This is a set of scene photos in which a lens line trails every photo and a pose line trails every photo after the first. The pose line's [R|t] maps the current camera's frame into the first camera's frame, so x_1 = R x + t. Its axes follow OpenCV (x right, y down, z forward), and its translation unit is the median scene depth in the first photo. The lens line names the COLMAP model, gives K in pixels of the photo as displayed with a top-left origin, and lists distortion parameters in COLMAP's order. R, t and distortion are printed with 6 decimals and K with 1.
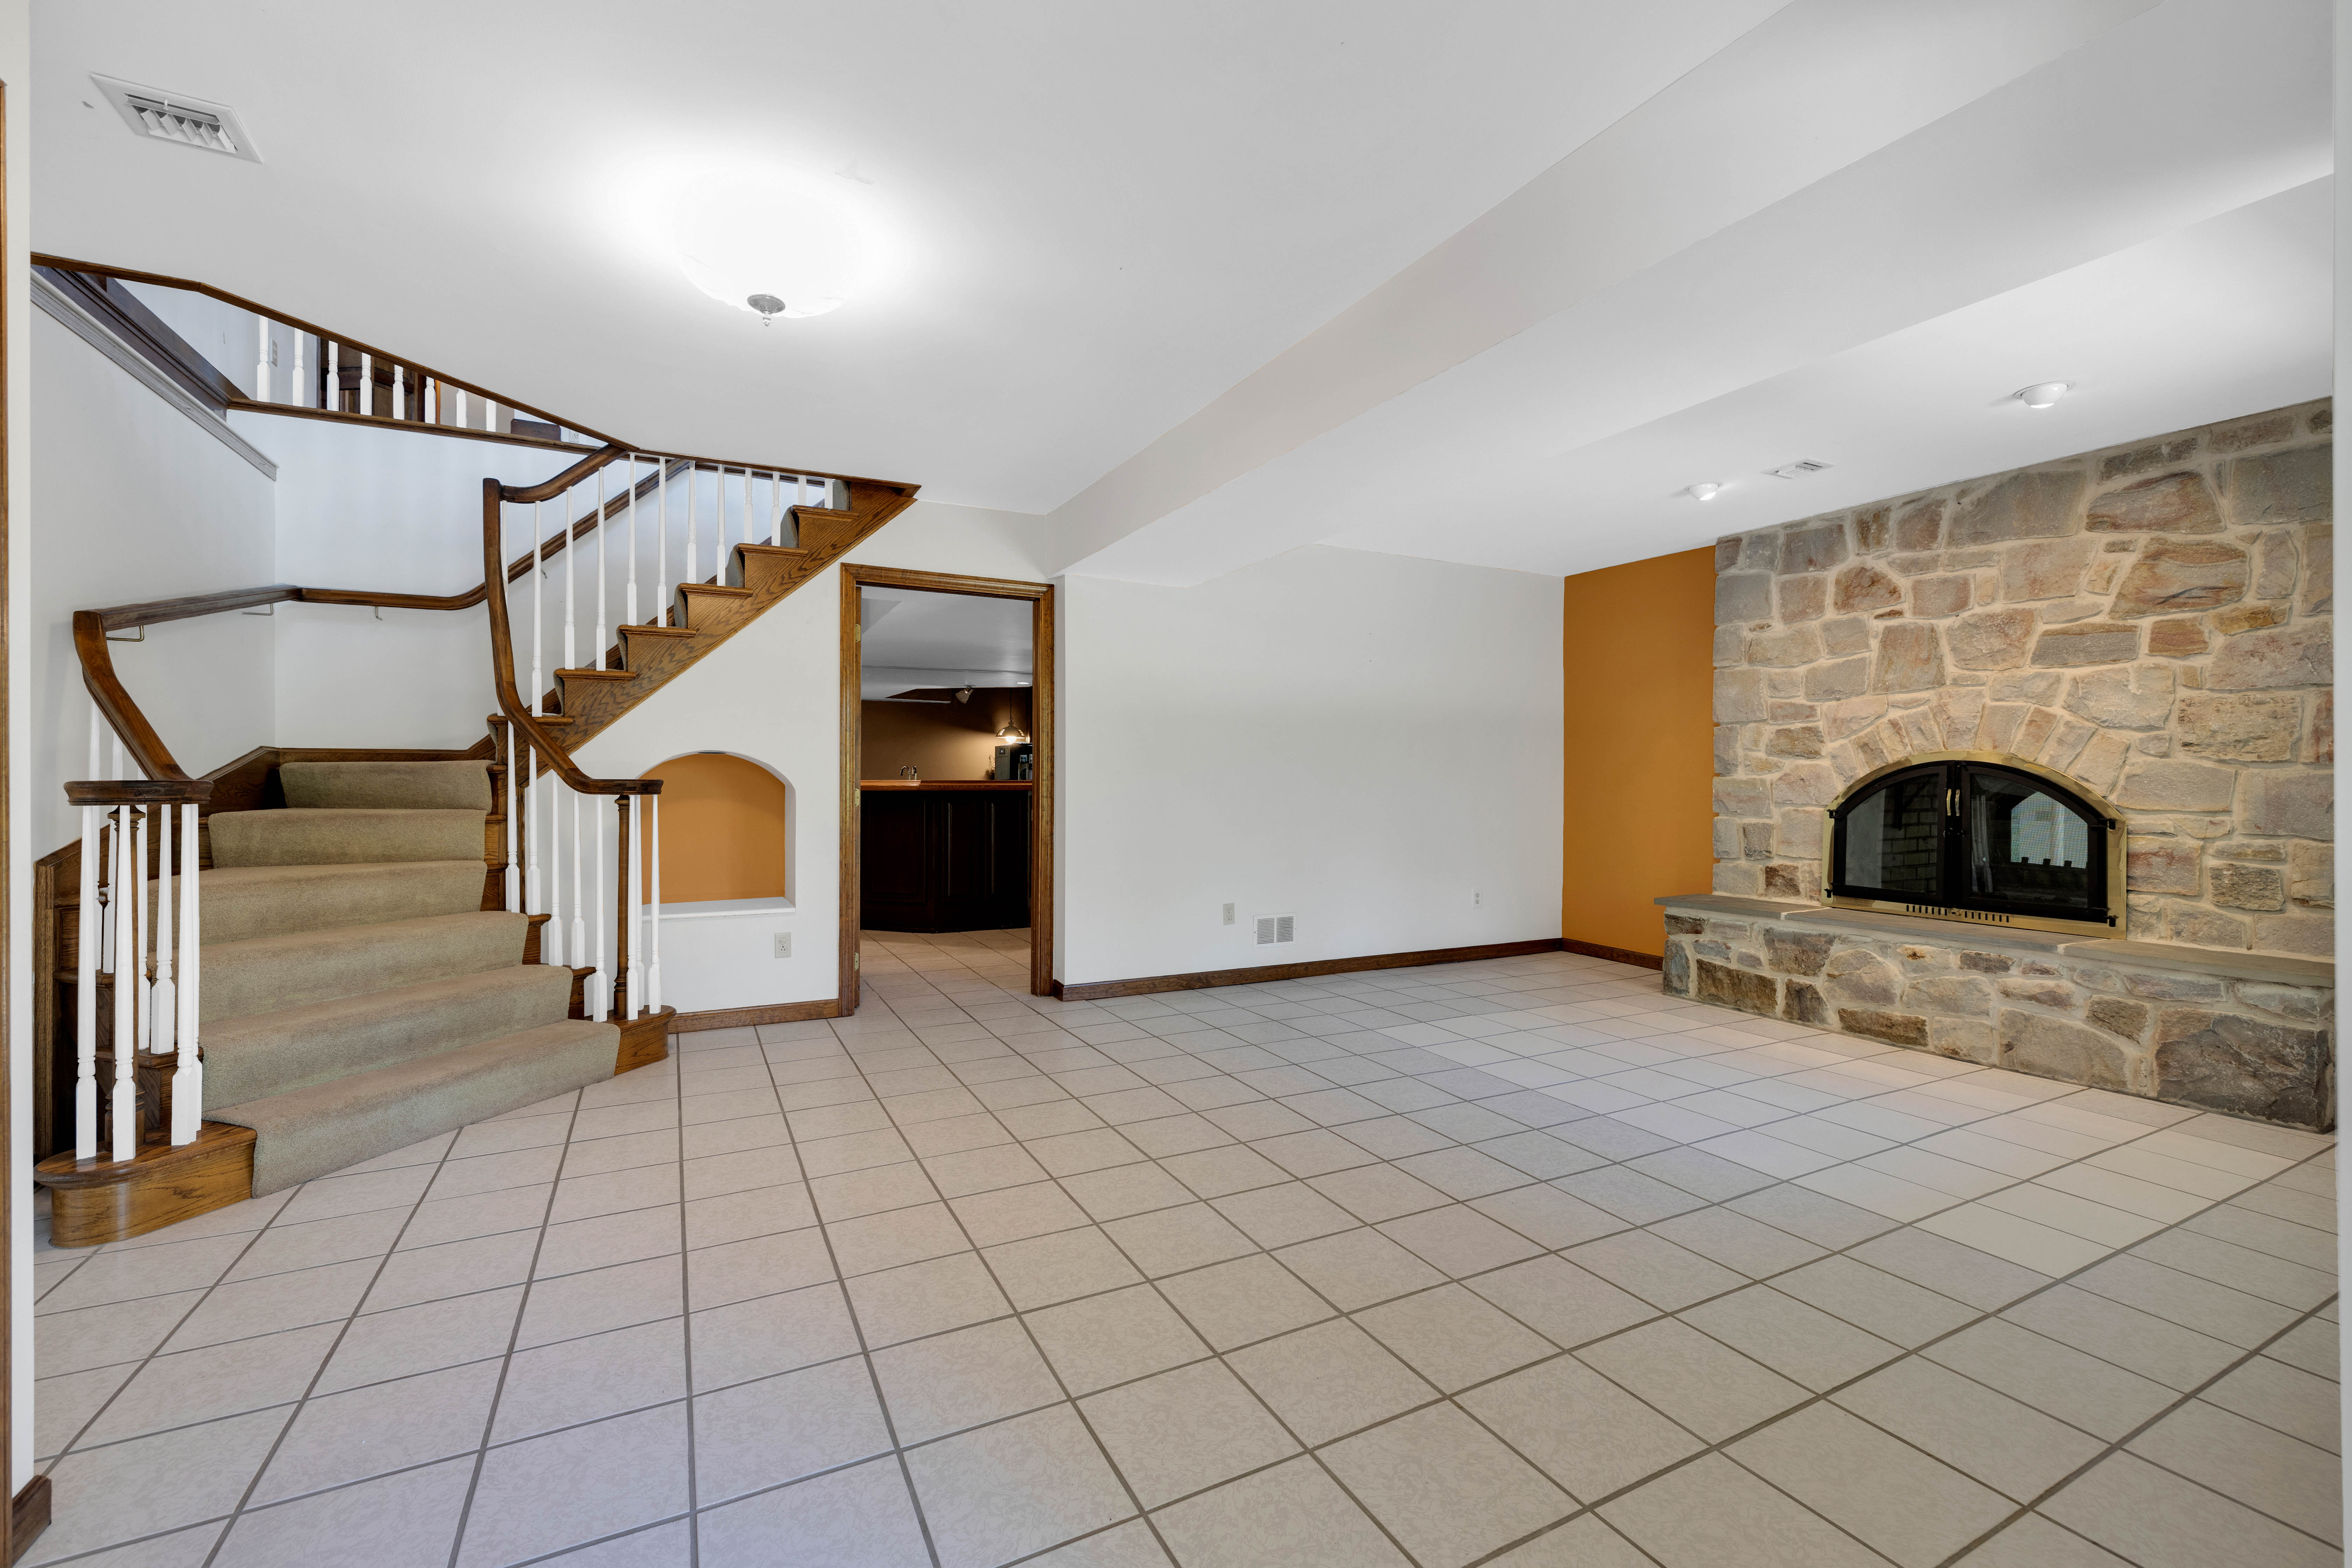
lens RADIAL K [[982.2, 0, 1176.5], [0, 982.2, 776.9], [0, 0, 1]] dist [0.000570, 0.000169]
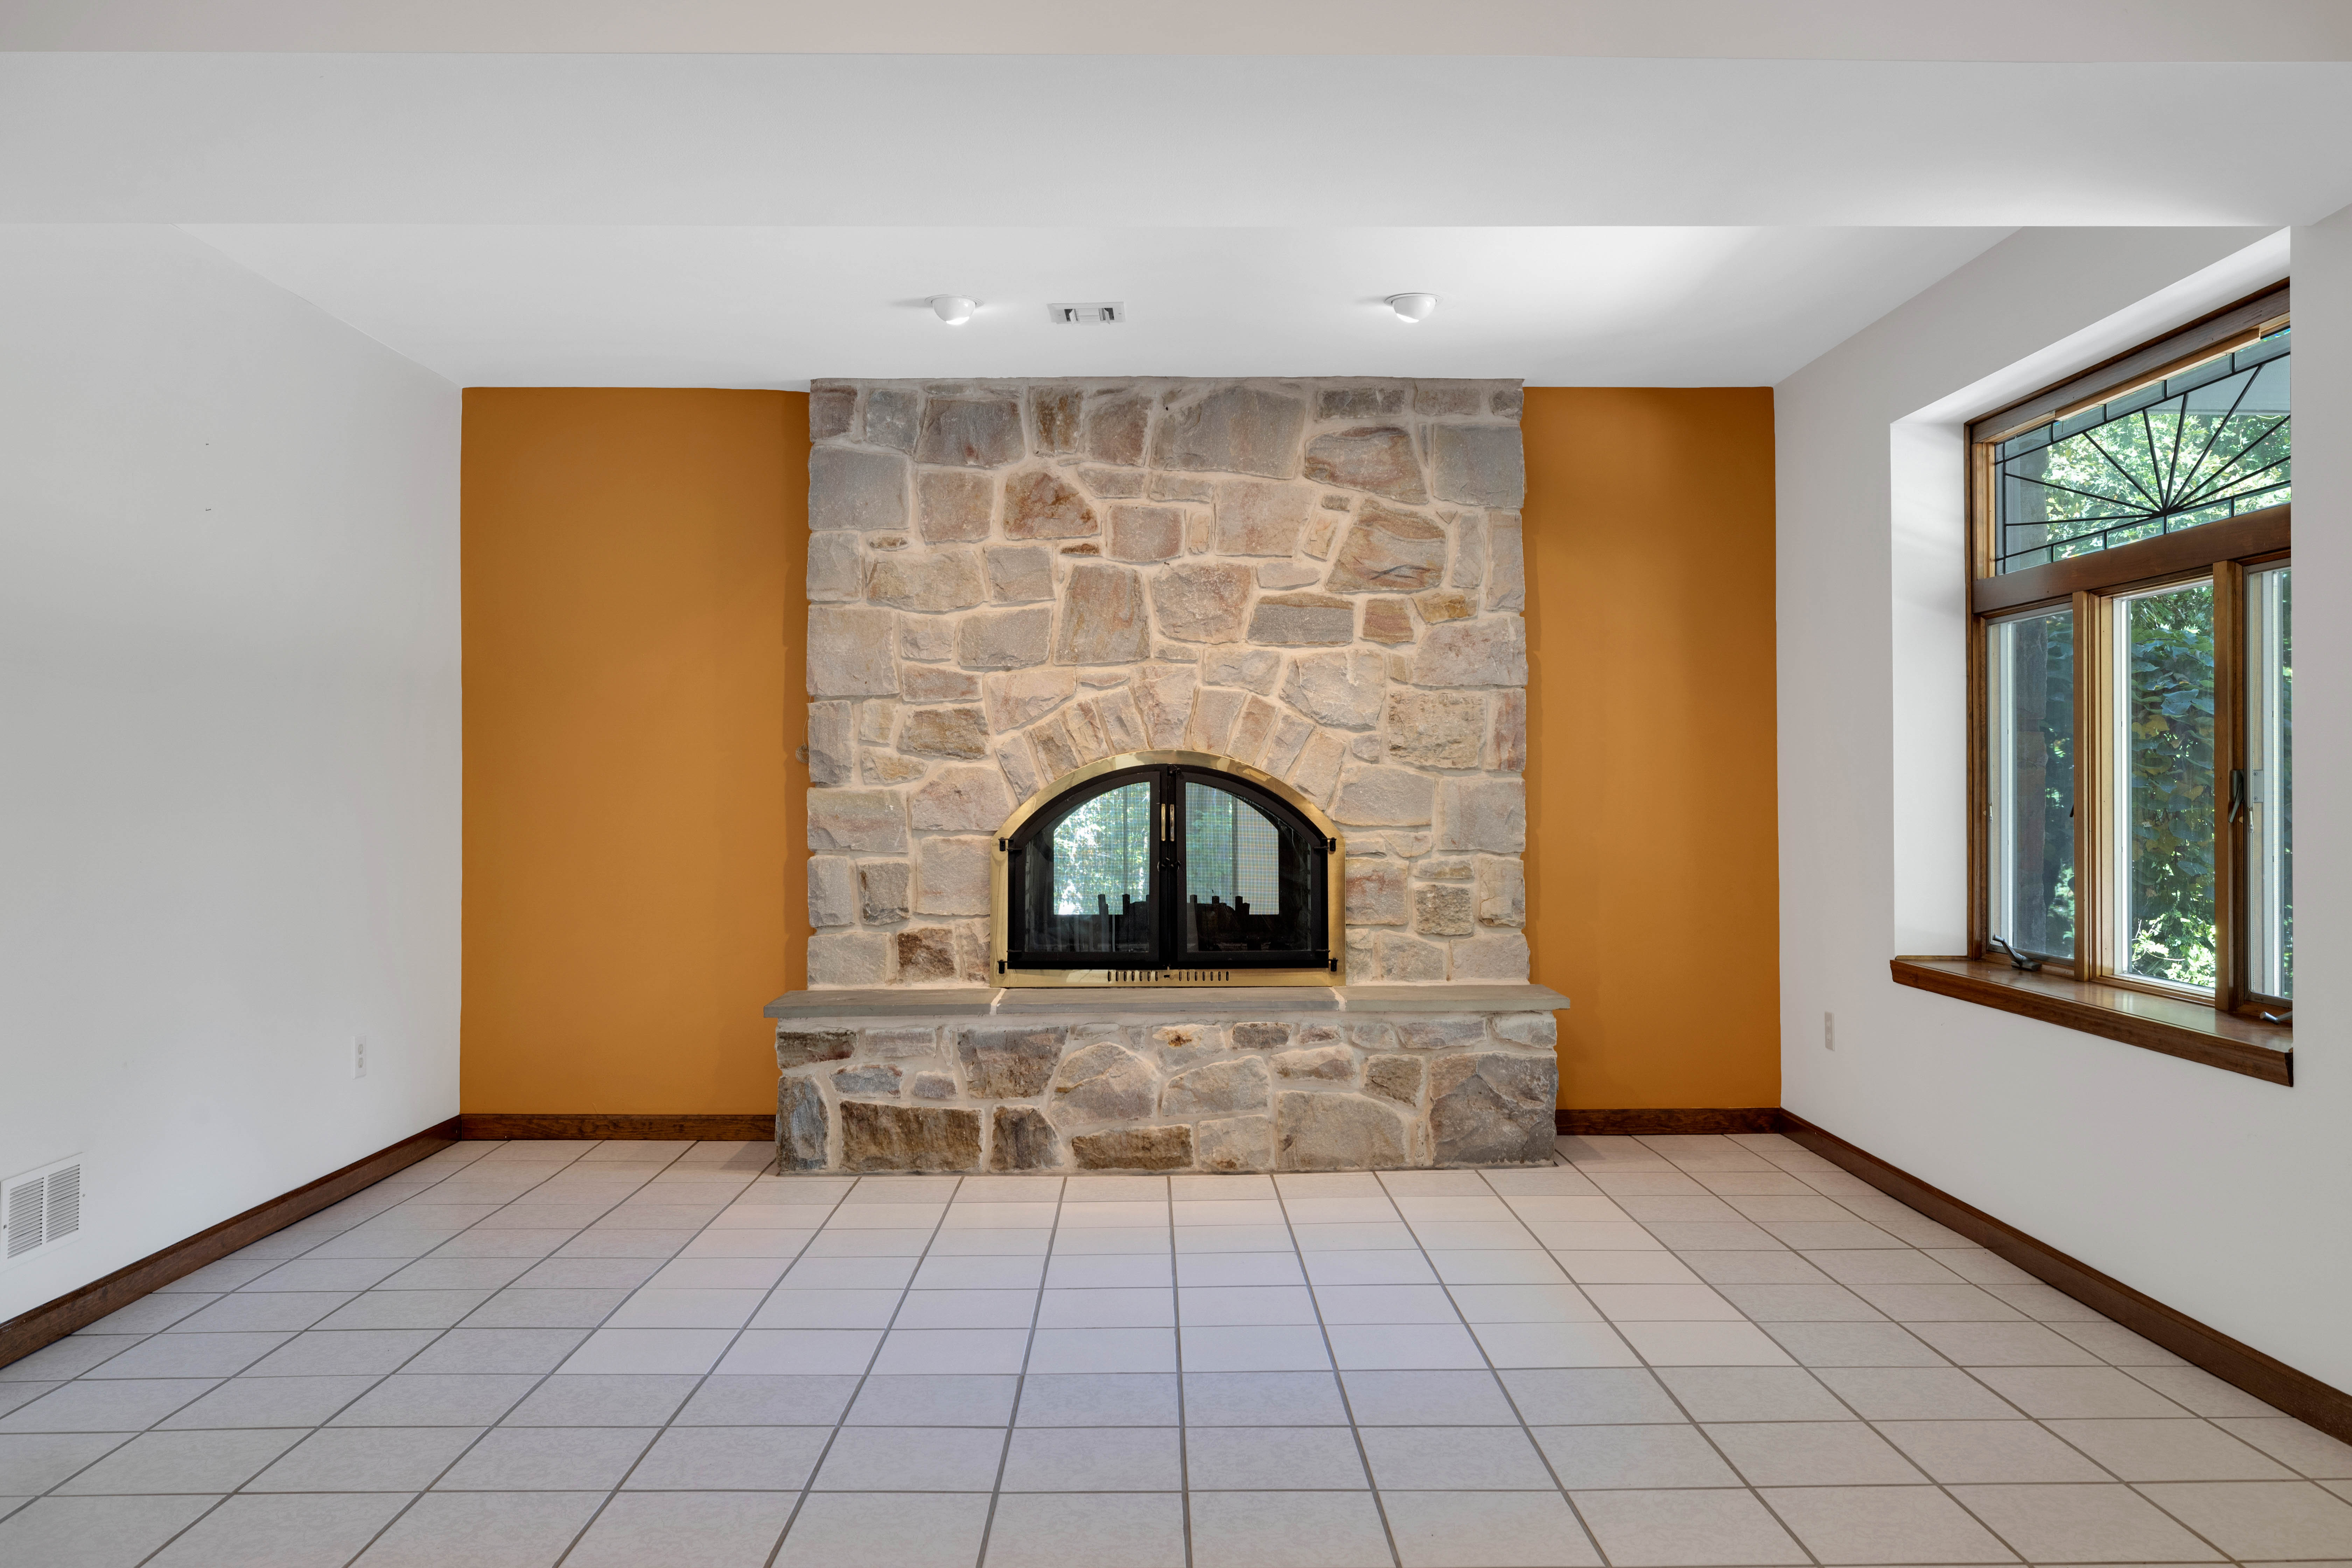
lens RADIAL K [[1835.3, 0, 1178.4], [0, 1835.3, 778.4], [0, 0, 1]] dist [-0.001324, -0.001812]
pose [[0.446854, 0.000132, 0.894607, -0.423555], [0.004118, 0.999989, -0.002204, -0.003419], [-0.894598, 0.004669, 0.446848, 0.405508]]
